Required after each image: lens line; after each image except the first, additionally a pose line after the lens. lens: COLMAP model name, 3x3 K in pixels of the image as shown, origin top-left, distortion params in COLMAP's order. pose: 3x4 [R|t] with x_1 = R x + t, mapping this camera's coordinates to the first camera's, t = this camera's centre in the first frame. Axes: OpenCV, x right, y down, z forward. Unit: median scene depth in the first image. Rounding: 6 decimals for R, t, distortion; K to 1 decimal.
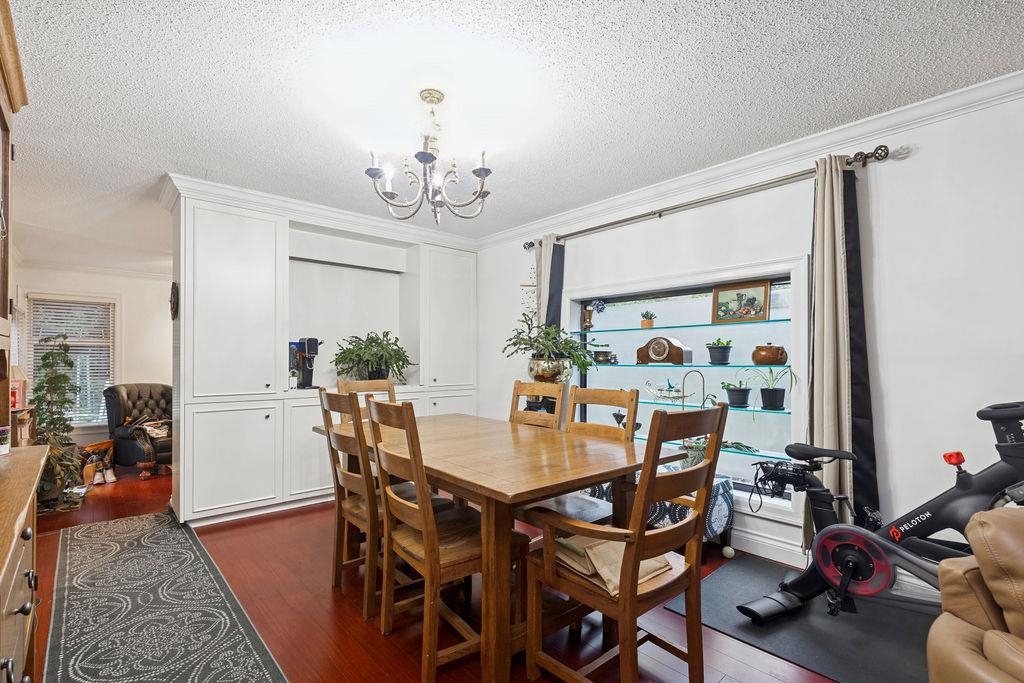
lens RADIAL K [[468.2, 0, 503.6], [0, 468.2, 358.4], [0, 0, 1]] dist [0.000618, -0.000057]
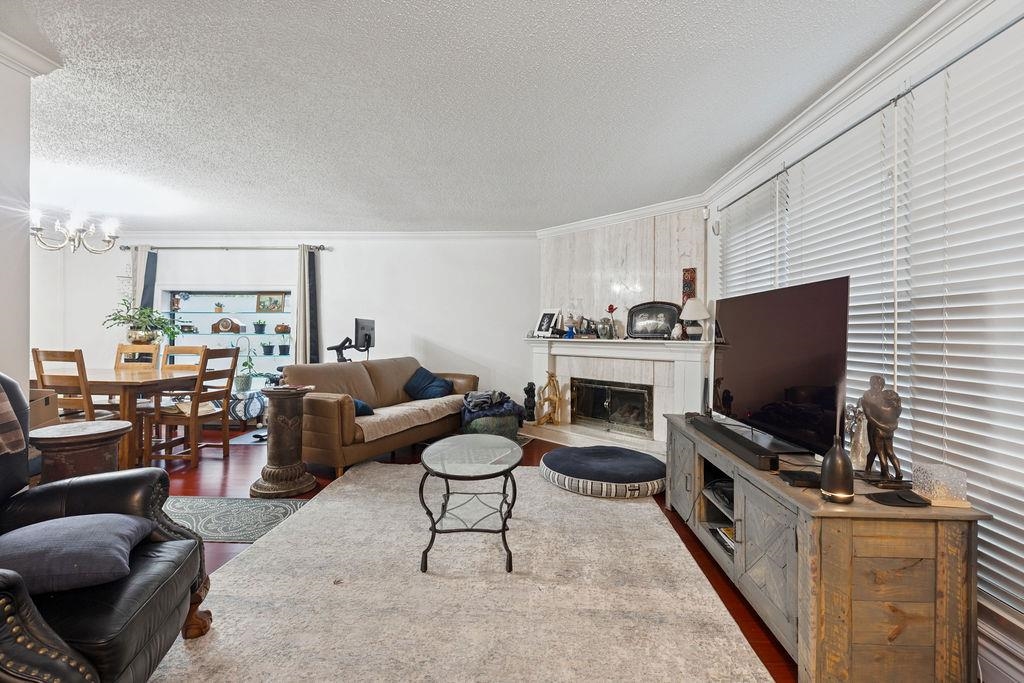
lens RADIAL K [[468.2, 0, 521.6], [0, 468.2, 328.0], [0, 0, 1]] dist [0.000618, -0.000057]
pose [[0.684440, 0.009656, 0.729006, -0.186044], [-0.009150, 0.999947, -0.004654, -0.009334], [-0.729012, -0.003485, 0.684492, -0.998414]]
